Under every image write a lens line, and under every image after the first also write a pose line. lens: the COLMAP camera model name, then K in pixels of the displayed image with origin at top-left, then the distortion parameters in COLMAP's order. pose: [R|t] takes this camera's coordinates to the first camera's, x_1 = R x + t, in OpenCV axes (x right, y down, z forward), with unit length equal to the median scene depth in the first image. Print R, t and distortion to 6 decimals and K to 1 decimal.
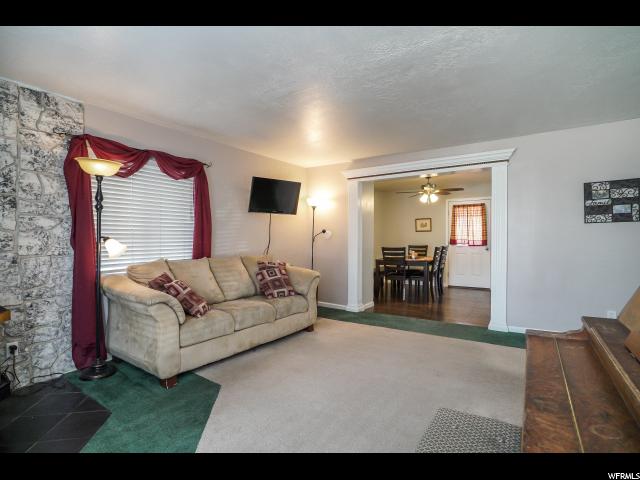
lens RADIAL K [[309.2, 0, 311.9], [0, 309.2, 240.9], [0, 0, 1]] dist [-0.039193, 0.009389]
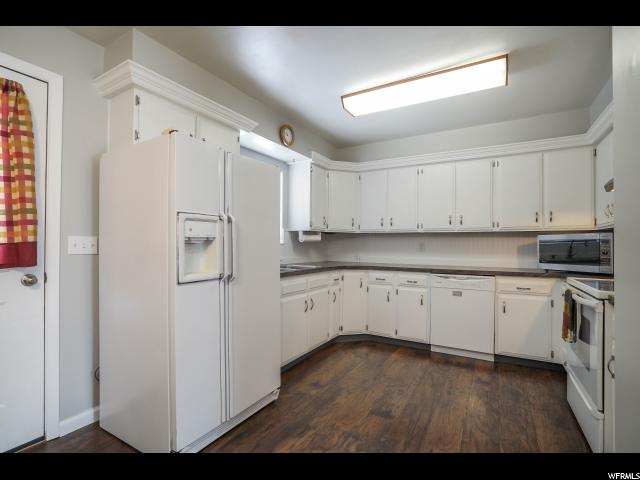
lens RADIAL K [[309.2, 0, 319.7], [0, 309.2, 243.8], [0, 0, 1]] dist [-0.039193, 0.009389]
pose [[-0.055962, 0.004093, 0.998424, 0.489469], [-0.001674, 0.999990, -0.004193, -0.003216], [-0.998431, -0.001906, -0.055955, 1.180013]]
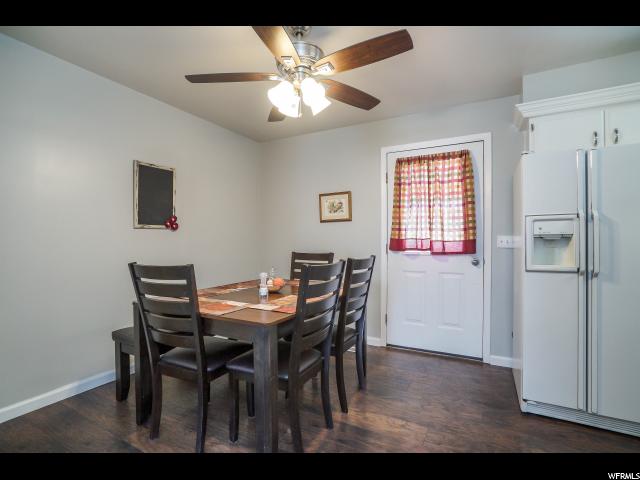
lens RADIAL K [[309.2, 0, 317.0], [0, 309.2, 241.0], [0, 0, 1]] dist [-0.039193, 0.009389]
pose [[0.996813, -0.002046, 0.079747, 0.498570], [0.002096, 0.999998, -0.000549, -0.003573], [-0.079745, 0.000715, 0.996815, 0.918833]]
